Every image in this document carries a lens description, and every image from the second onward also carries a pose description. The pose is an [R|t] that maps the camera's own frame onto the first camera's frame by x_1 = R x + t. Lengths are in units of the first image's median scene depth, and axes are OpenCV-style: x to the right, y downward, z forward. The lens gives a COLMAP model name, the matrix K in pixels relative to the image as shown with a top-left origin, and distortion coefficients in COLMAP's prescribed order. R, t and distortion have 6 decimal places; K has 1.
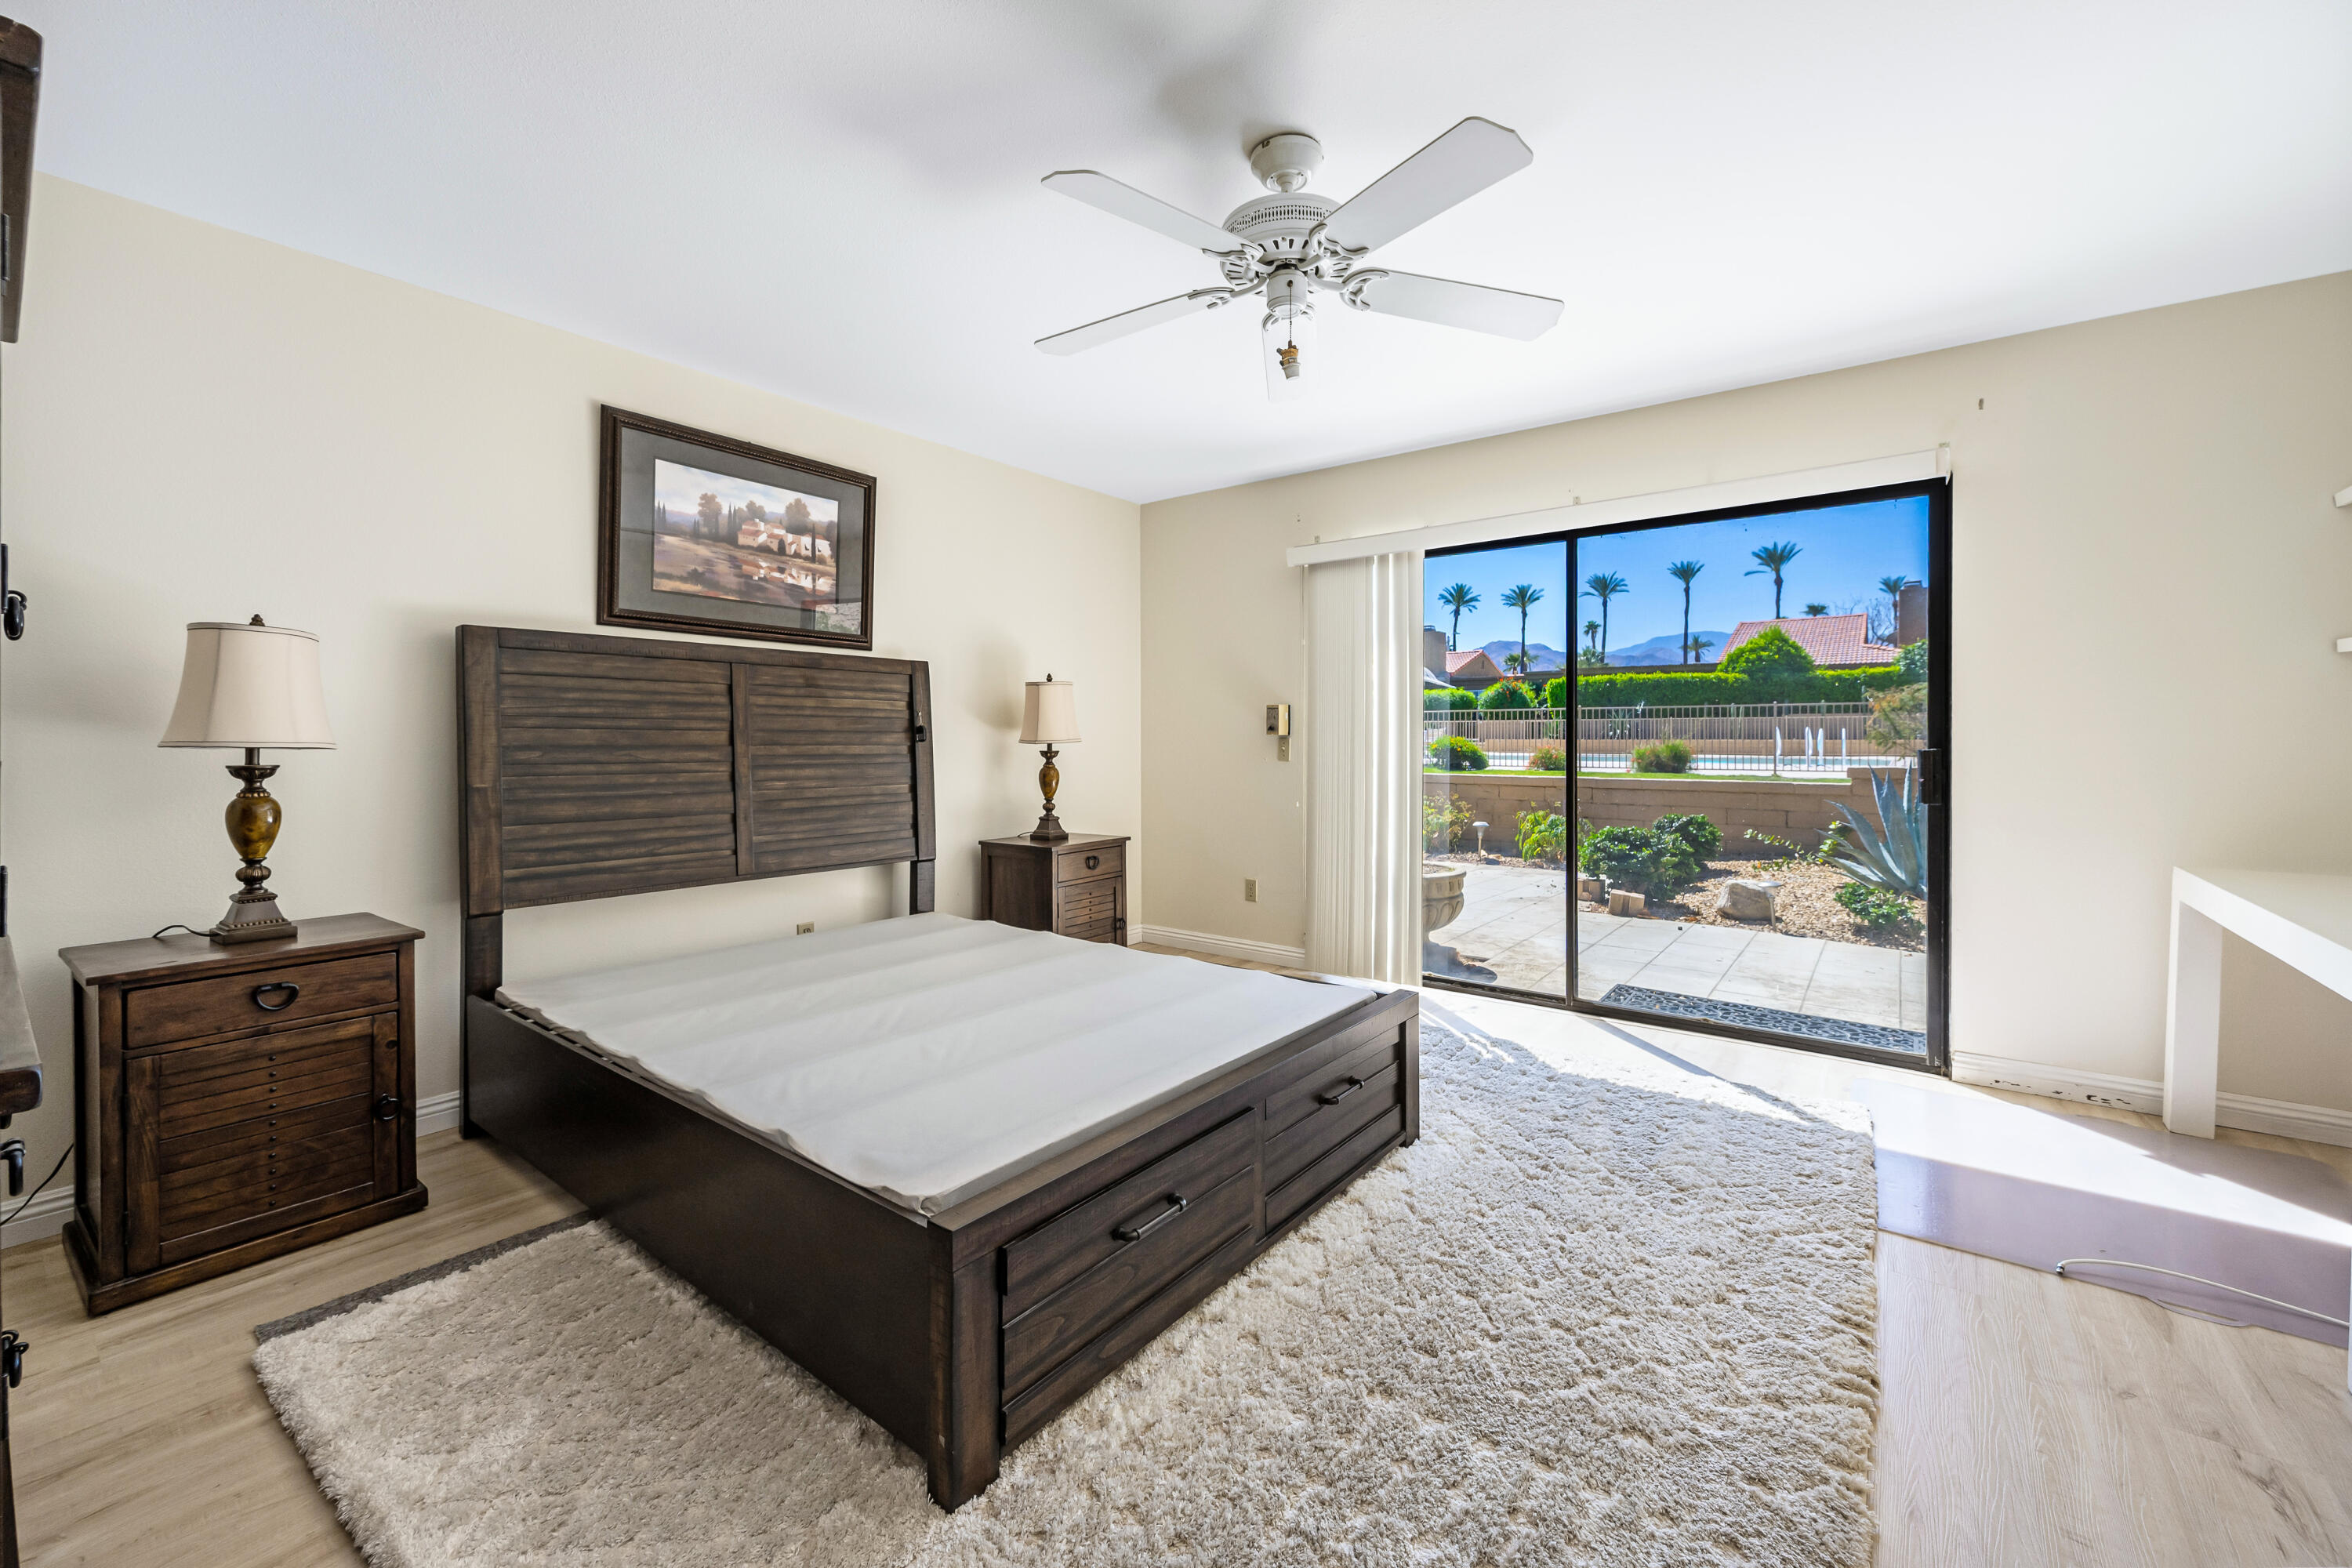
lens RADIAL K [[926.6, 0, 1186.9], [0, 926.6, 744.7], [0, 0, 1]] dist [0.002352, 0.000056]
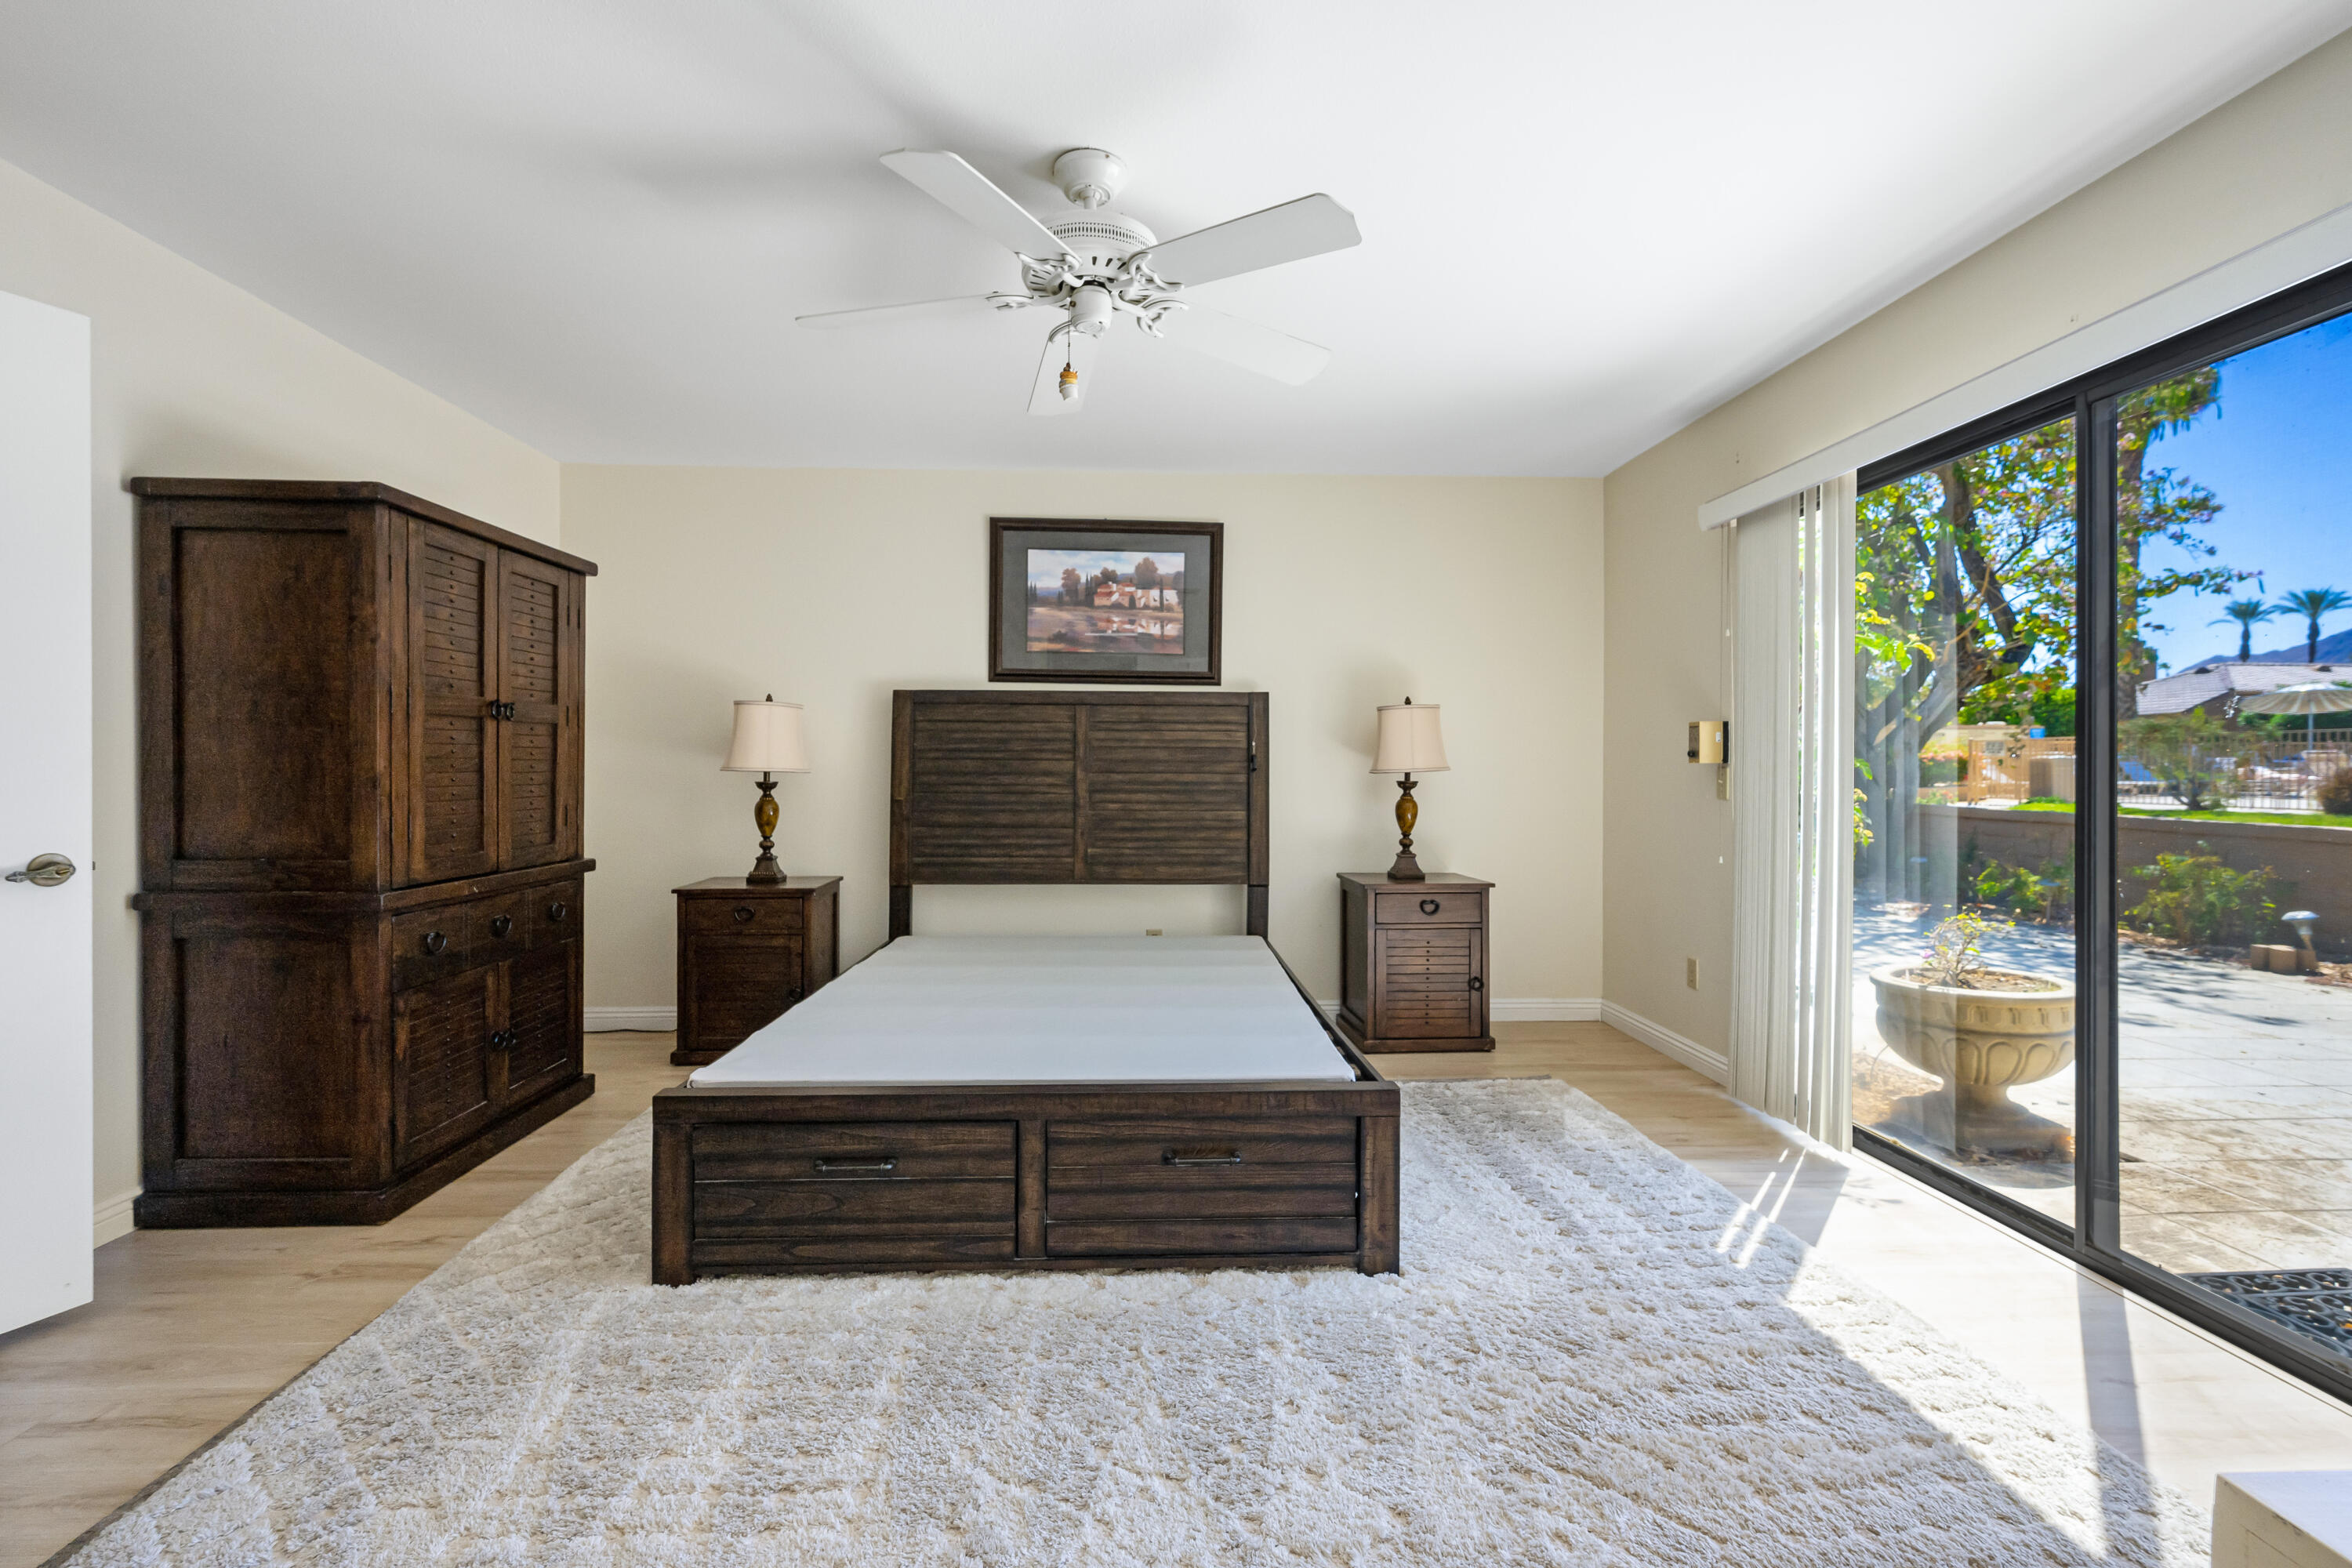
lens RADIAL K [[1014.2, 0, 1176.0], [0, 1014.2, 784.0], [0, 0, 1]] dist [0.000385, -0.000078]
pose [[0.647757, 0.011980, -0.761753, 0.591390], [-0.007211, 0.999928, 0.009594, 0.001824], [0.761813, -0.000721, 0.647796, 0.229117]]
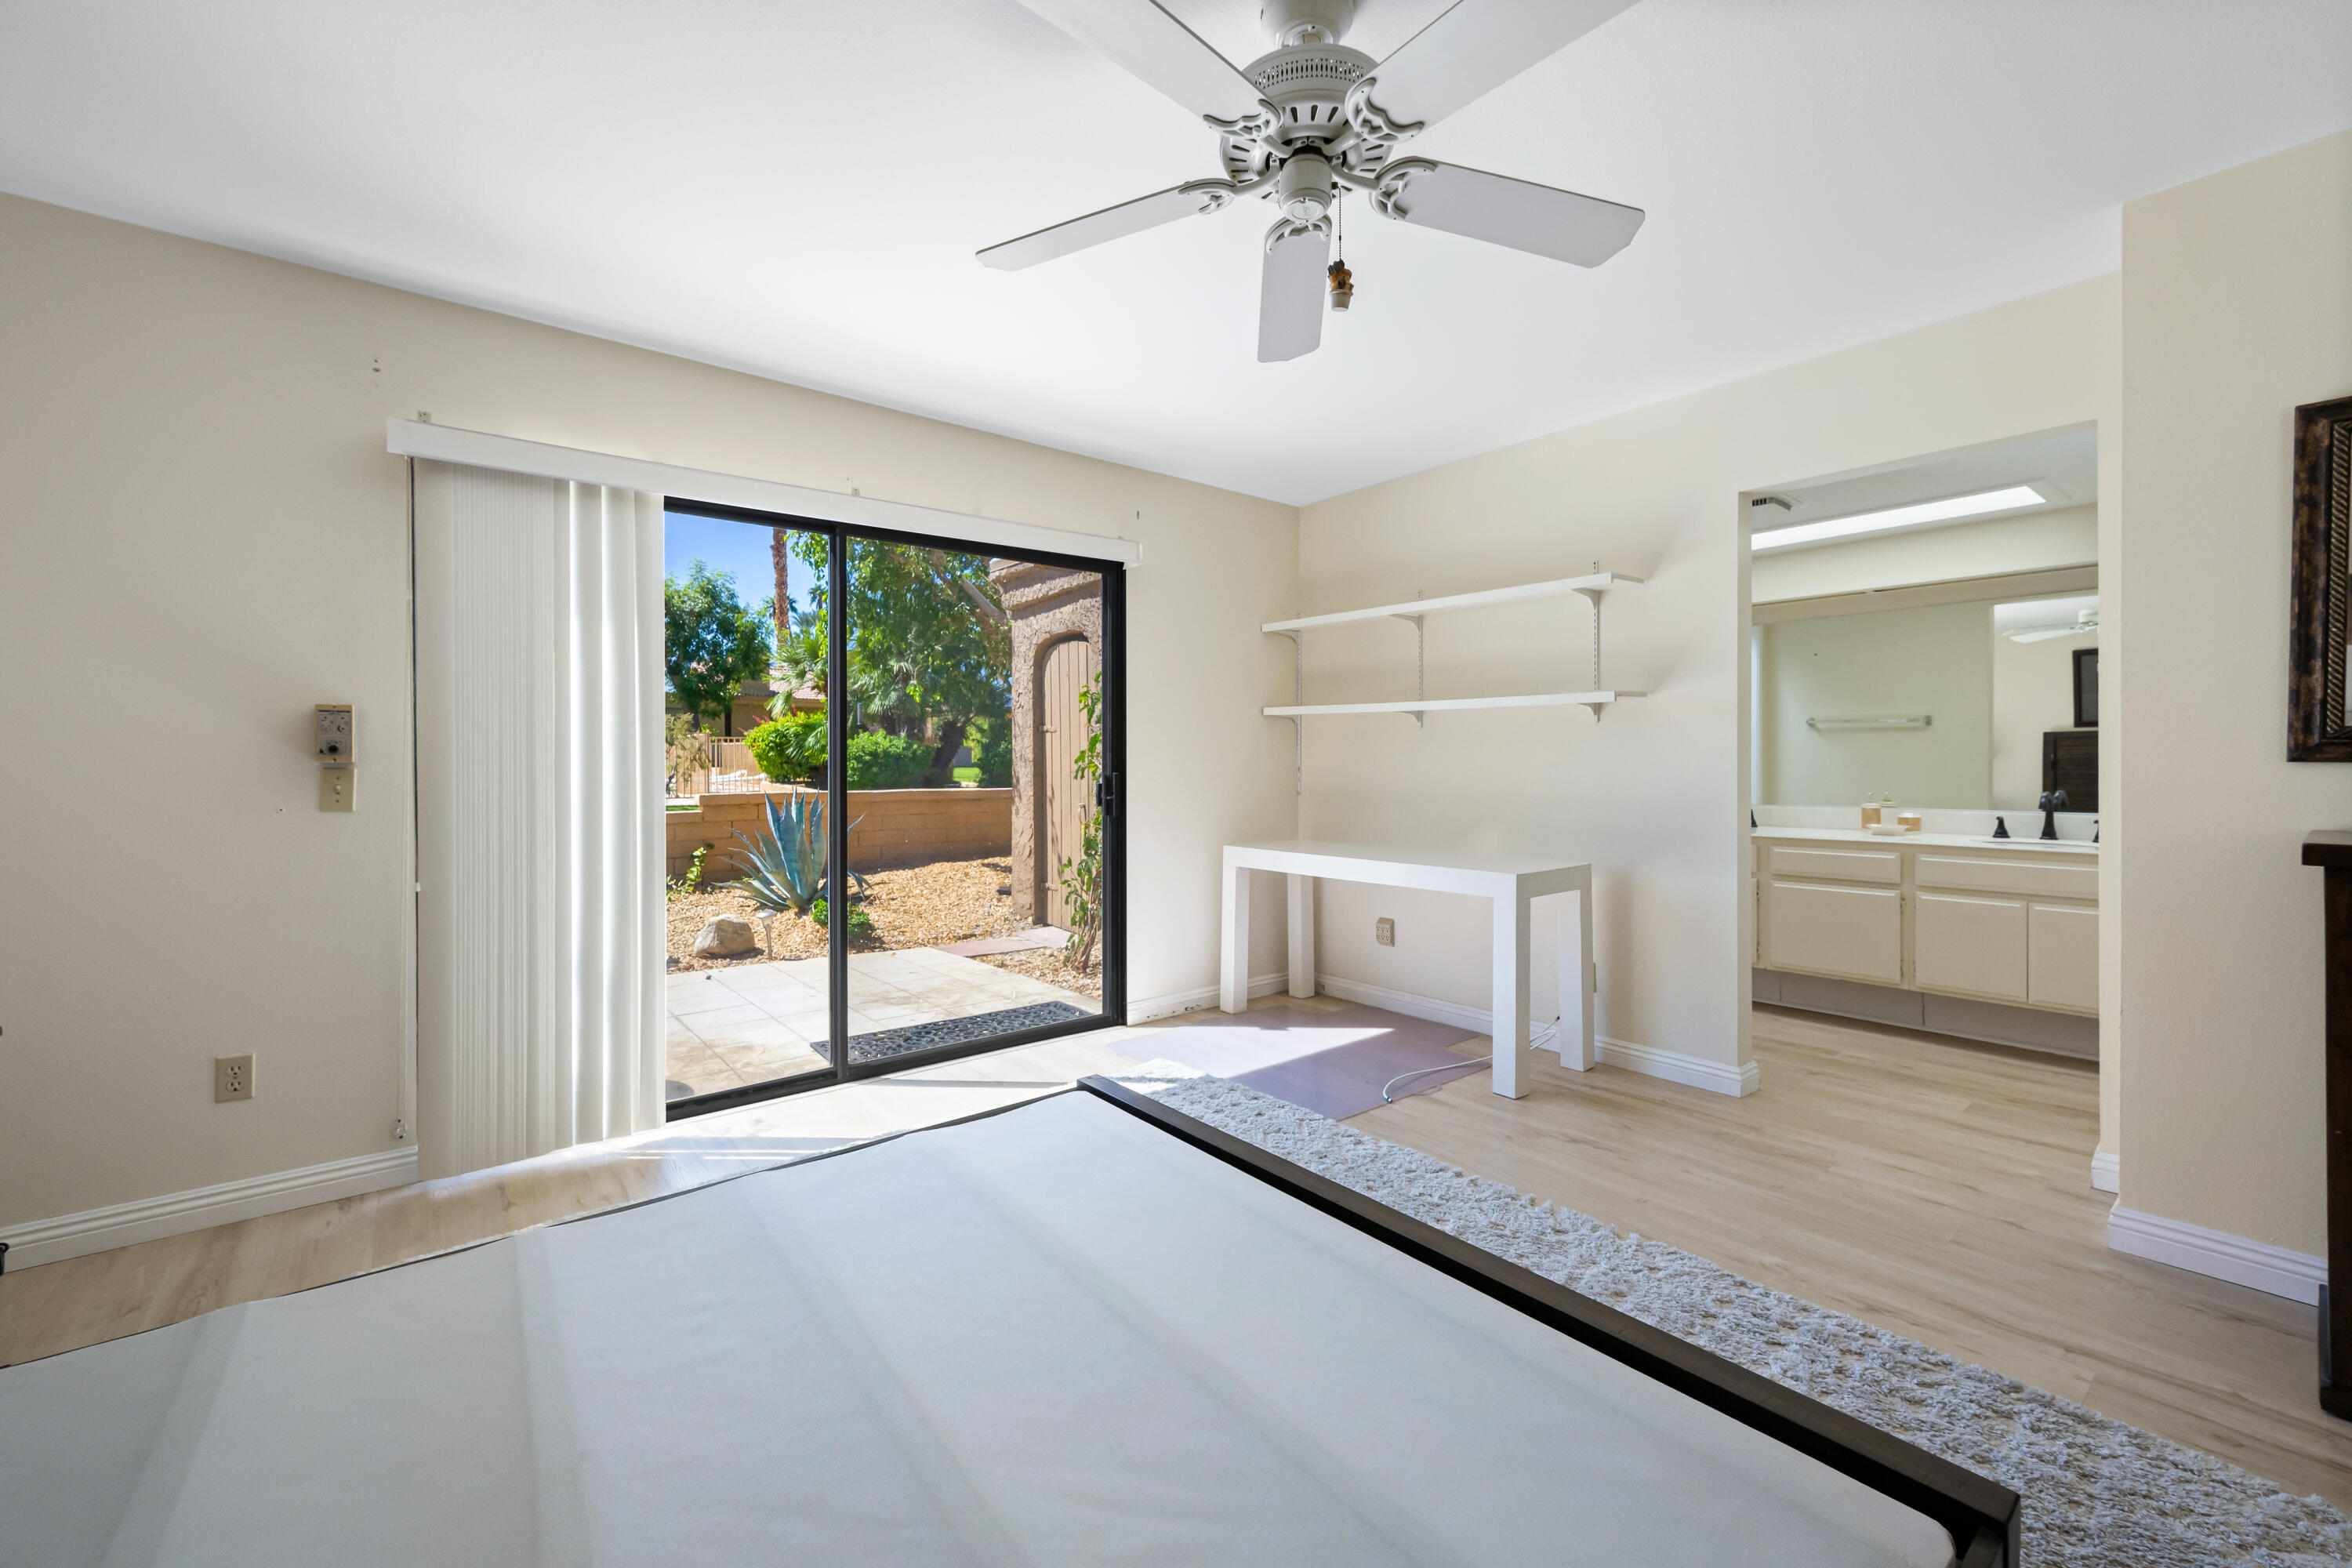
lens RADIAL K [[950.9, 0, 1165.3], [0, 950.9, 770.9], [0, 0, 1]] dist [-0.000180, 0.000014]
pose [[0.248330, -0.007073, 0.968650, -0.419161], [0.011782, 0.999921, 0.004280, -0.002731], [-0.968604, 0.010350, 0.248394, 0.559340]]
